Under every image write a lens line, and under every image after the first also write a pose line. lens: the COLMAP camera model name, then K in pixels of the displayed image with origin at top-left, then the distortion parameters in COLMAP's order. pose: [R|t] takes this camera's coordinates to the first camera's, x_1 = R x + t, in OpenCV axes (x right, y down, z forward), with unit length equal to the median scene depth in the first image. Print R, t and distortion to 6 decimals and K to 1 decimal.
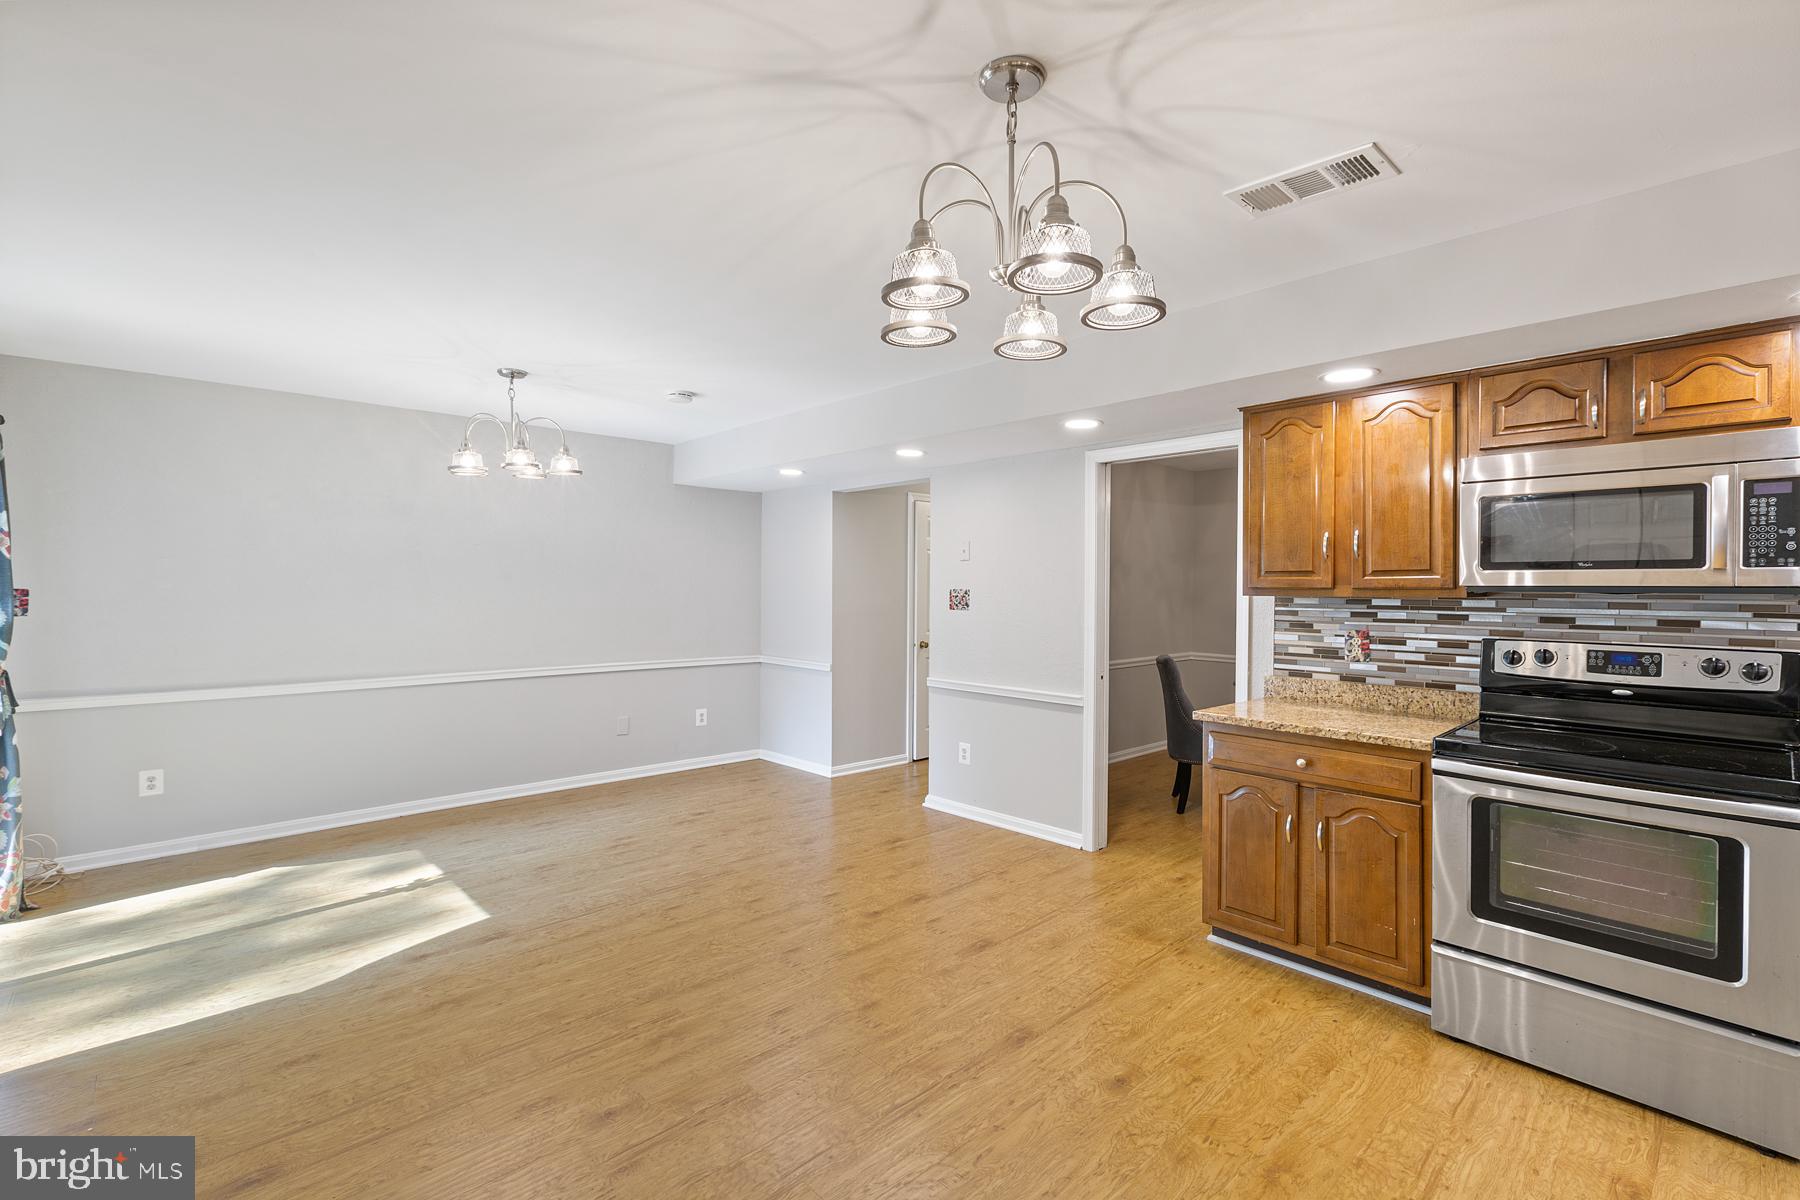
lens RADIAL K [[817.2, 0, 917.7], [0, 817.2, 590.8], [0, 0, 1]] dist [0.003399, -0.000562]
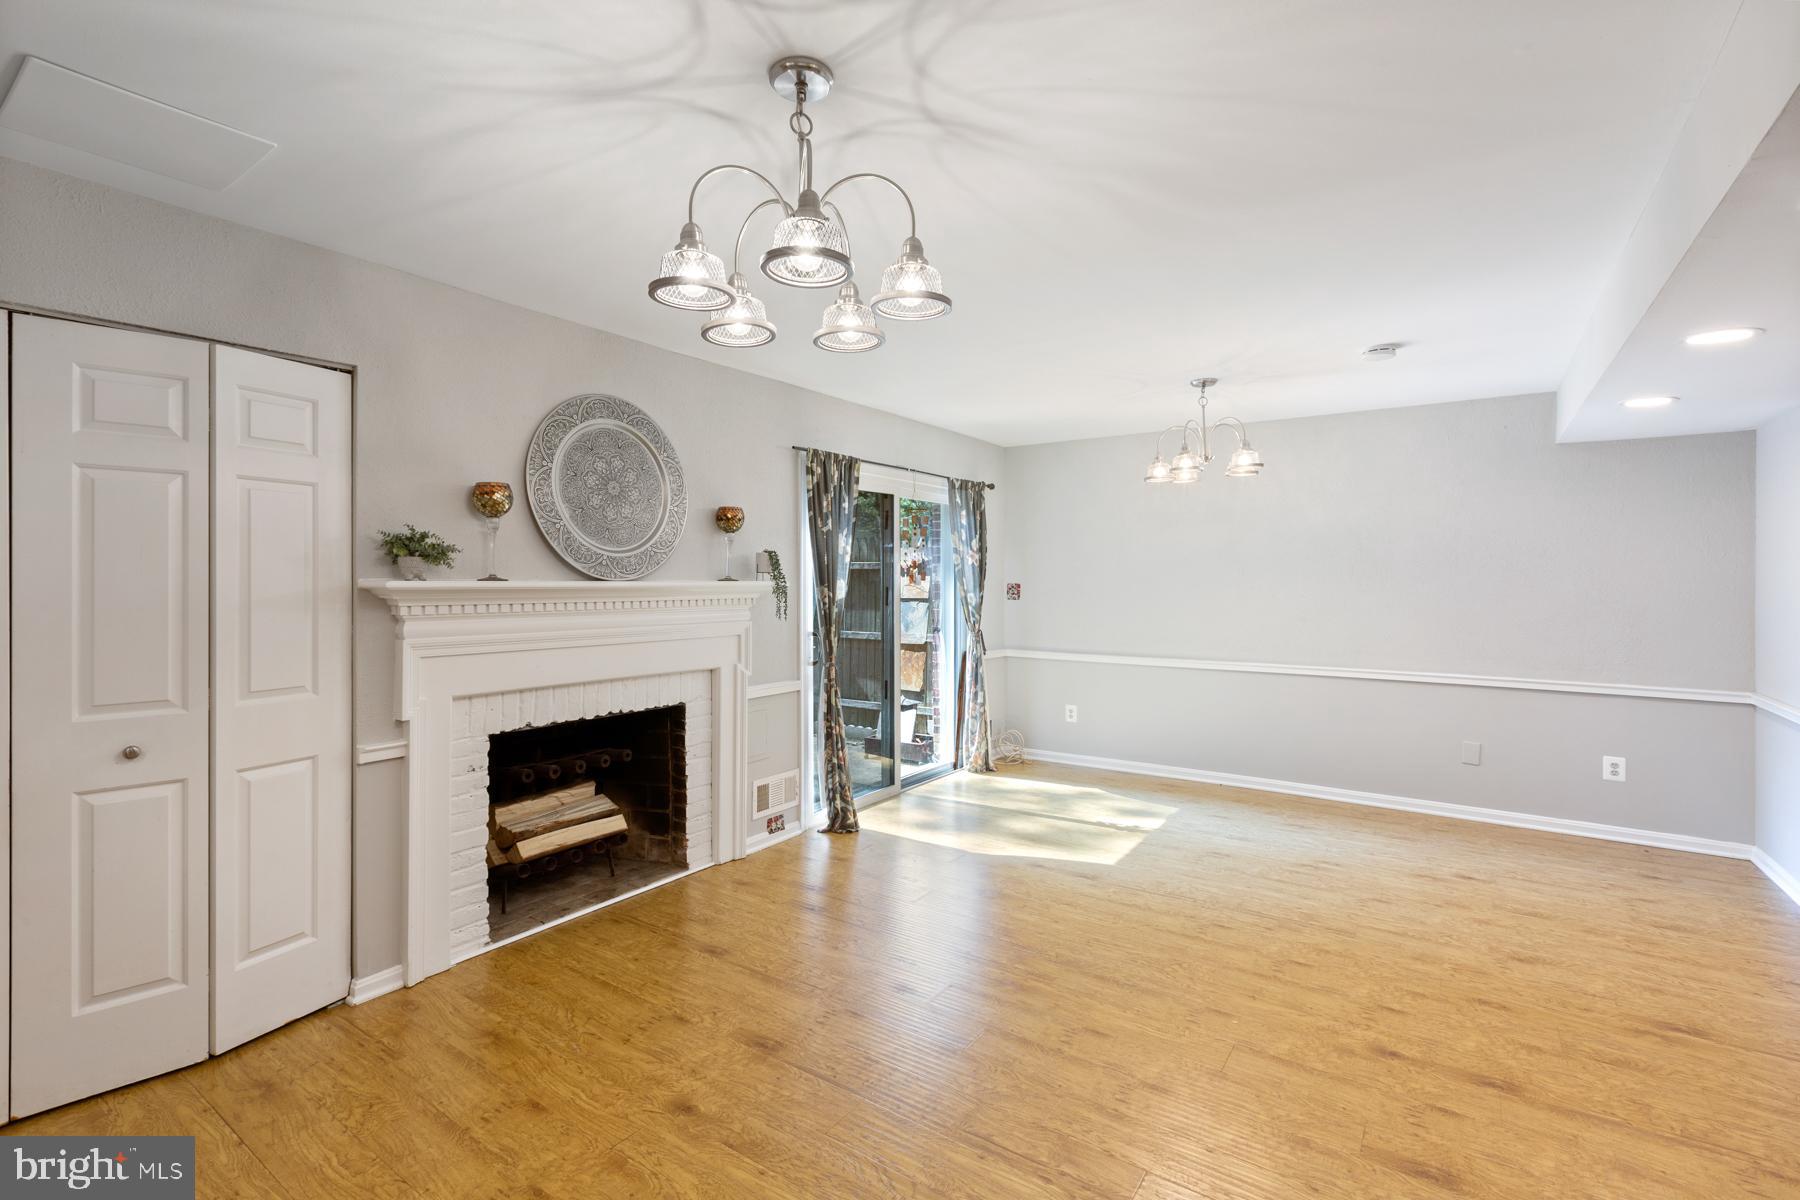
lens RADIAL K [[817.2, 0, 880.1], [0, 817.2, 575.4], [0, 0, 1]] dist [0.003399, -0.000562]
pose [[0.190423, -0.008882, -0.981662, 0.543110], [-0.007242, 0.999919, -0.010452, 0.001630], [0.981675, 0.009099, 0.190343, 0.437827]]
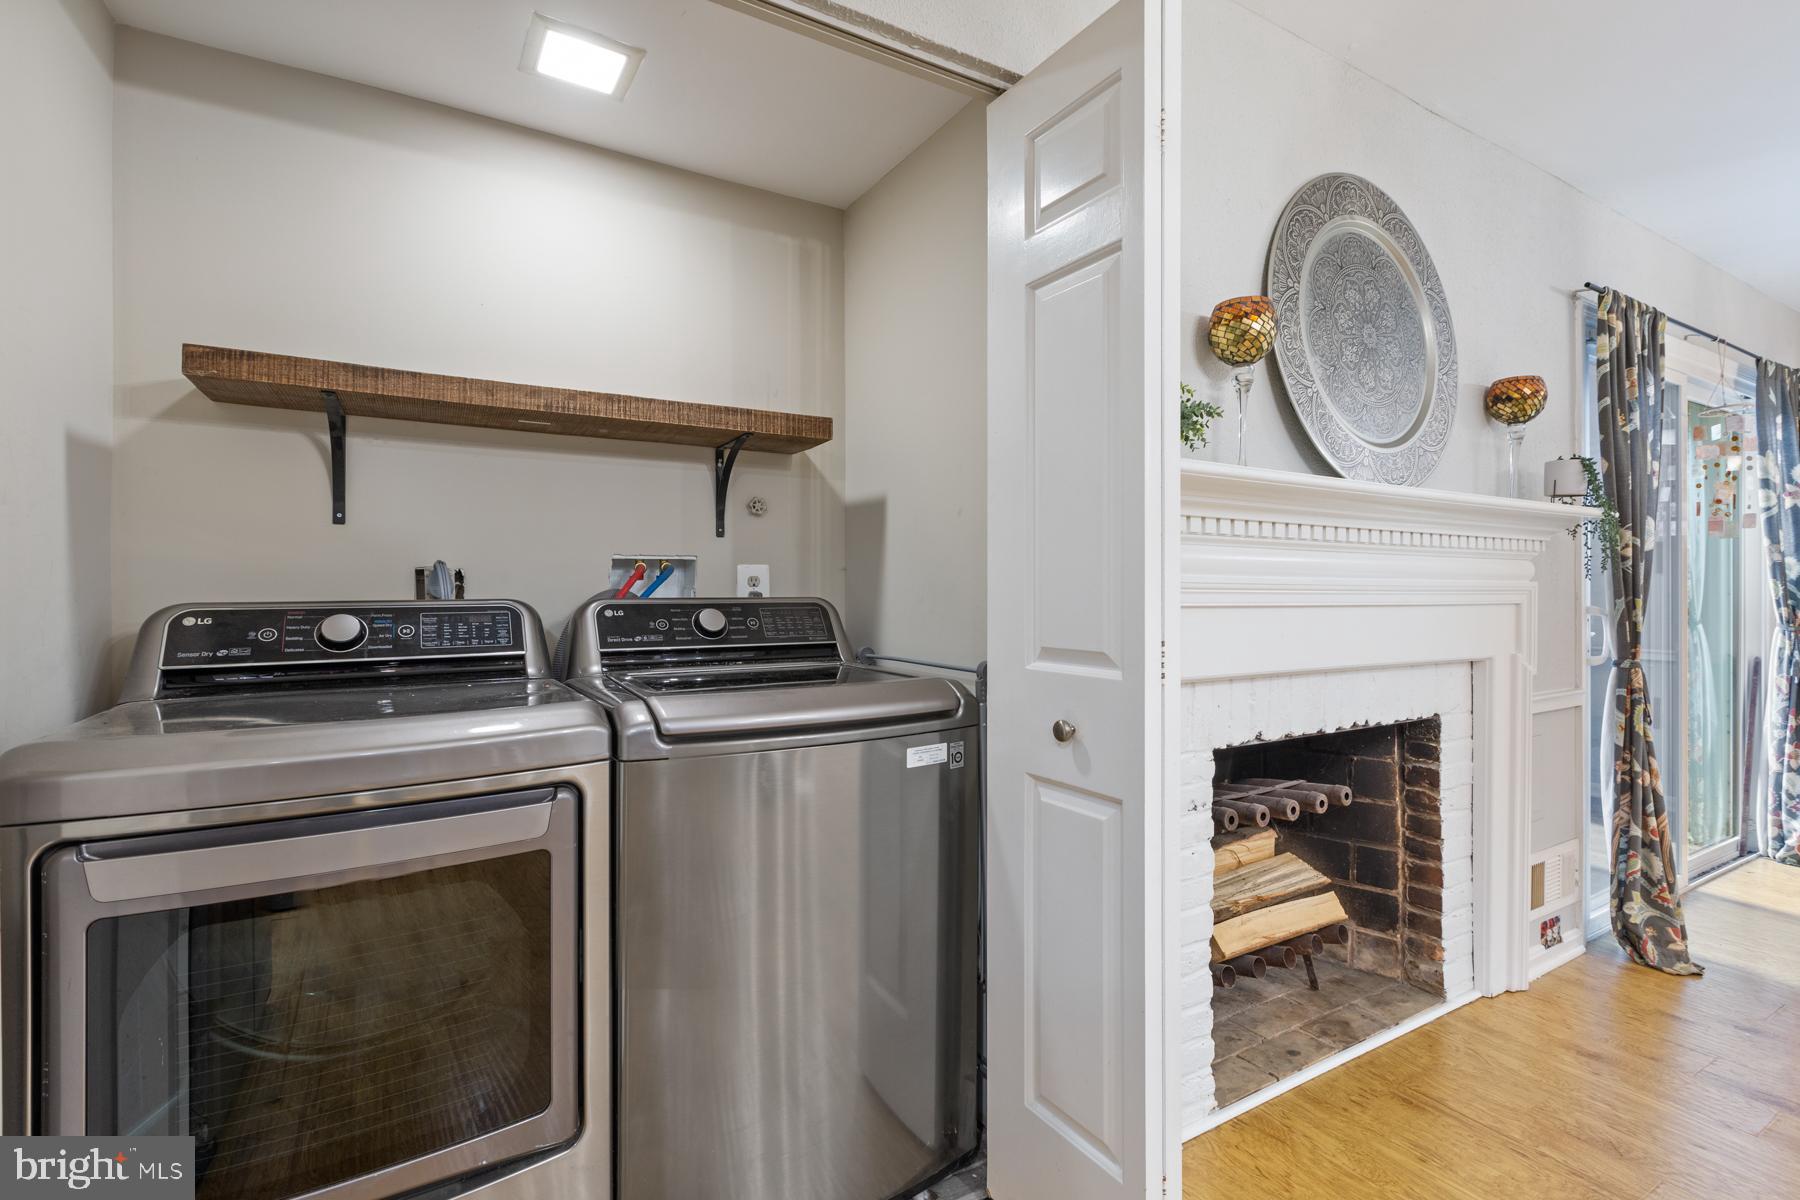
lens RADIAL K [[817.2, 0, 869.7], [0, 817.2, 580.1], [0, 0, 1]] dist [0.003399, -0.000562]
pose [[-0.232239, -0.012236, -0.972582, 0.143731], [-0.012843, 0.999872, -0.009513, 0.069246], [0.972574, 0.010281, -0.232366, 0.100624]]
